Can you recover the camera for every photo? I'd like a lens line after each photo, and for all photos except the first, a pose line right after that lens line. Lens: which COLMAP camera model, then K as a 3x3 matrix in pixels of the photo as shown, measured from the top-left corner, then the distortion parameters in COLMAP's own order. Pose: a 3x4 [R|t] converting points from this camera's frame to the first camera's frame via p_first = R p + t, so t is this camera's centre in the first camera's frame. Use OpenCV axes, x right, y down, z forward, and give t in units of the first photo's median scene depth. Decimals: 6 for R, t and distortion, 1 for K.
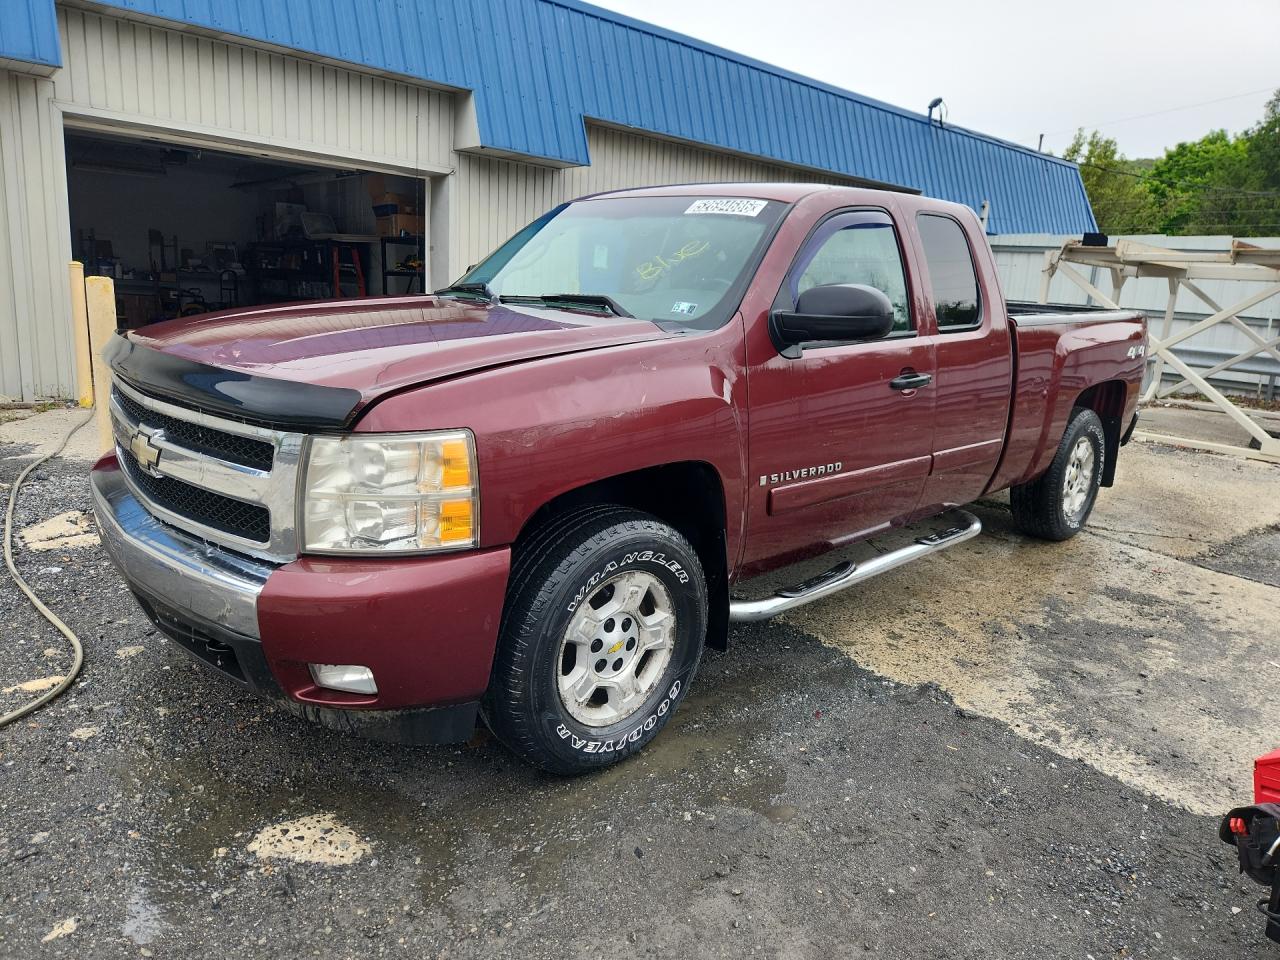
lens RADIAL K [[844.1, 0, 640.0], [0, 844.1, 480.0], [0, 0, 1]] dist [0.039207, -0.001134]
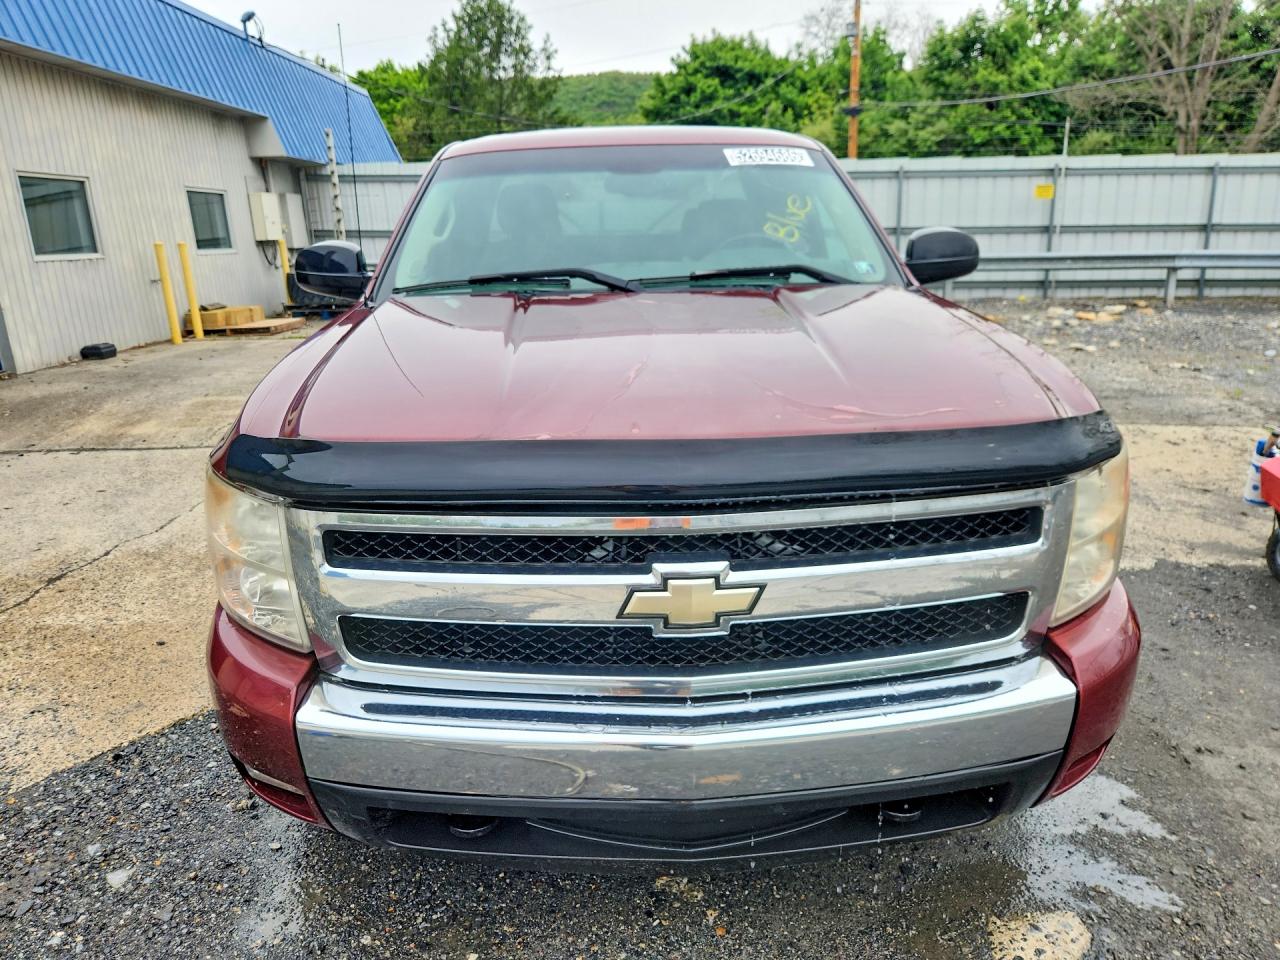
lens RADIAL K [[844.1, 0, 640.0], [0, 844.1, 480.0], [0, 0, 1]] dist [0.039207, -0.001134]
pose [[0.684060, -0.290036, 0.669284, -0.919946], [0.237022, 0.956141, 0.172091, -0.219654], [-0.689843, 0.040915, 0.722802, 0.542830]]
